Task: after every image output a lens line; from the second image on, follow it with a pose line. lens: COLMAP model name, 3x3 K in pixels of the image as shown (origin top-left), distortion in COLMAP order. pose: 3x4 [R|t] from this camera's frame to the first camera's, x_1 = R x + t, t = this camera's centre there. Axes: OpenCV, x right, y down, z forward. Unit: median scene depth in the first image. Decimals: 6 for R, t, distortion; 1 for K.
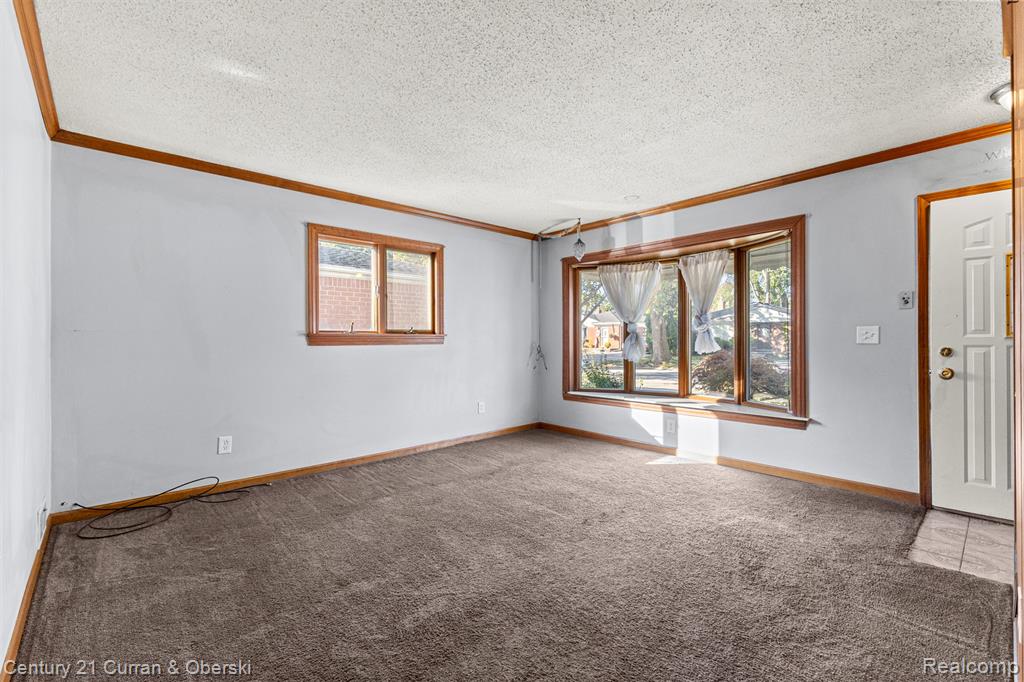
lens RADIAL K [[443.7, 0, 510.8], [0, 443.7, 339.8], [0, 0, 1]] dist [0.006859, -0.000295]
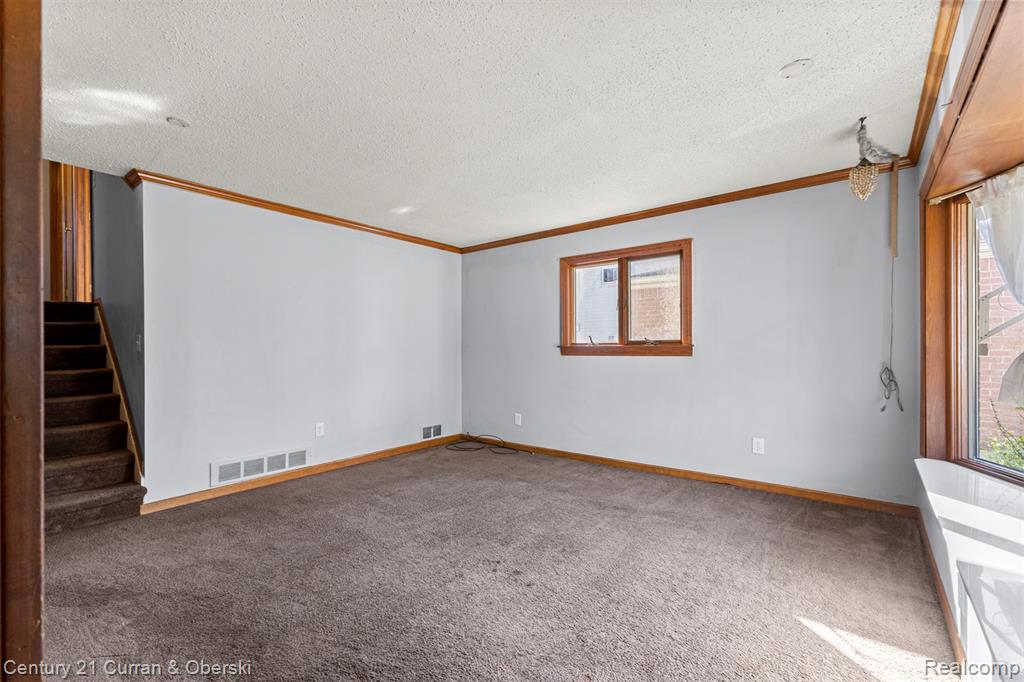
lens RADIAL K [[443.7, 0, 517.1], [0, 443.7, 347.2], [0, 0, 1]] dist [0.006859, -0.000295]
pose [[0.173342, 0.004992, -0.984849, 0.755316], [0.004240, 0.999974, 0.005815, -0.017056], [0.984853, -0.005184, 0.173317, 0.646452]]
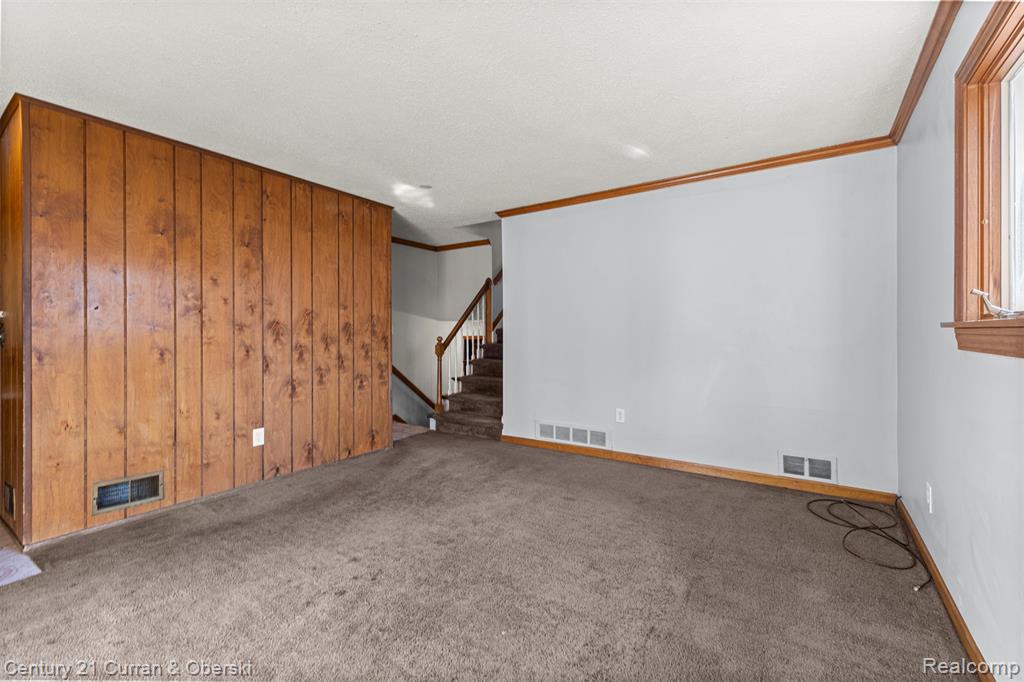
lens RADIAL K [[443.7, 0, 517.9], [0, 443.7, 333.7], [0, 0, 1]] dist [0.006859, -0.000295]
pose [[-0.969793, 0.010516, -0.243704, 0.080712], [0.010003, 0.999944, 0.003344, -0.007999], [0.243725, 0.000806, -0.969844, 1.305841]]
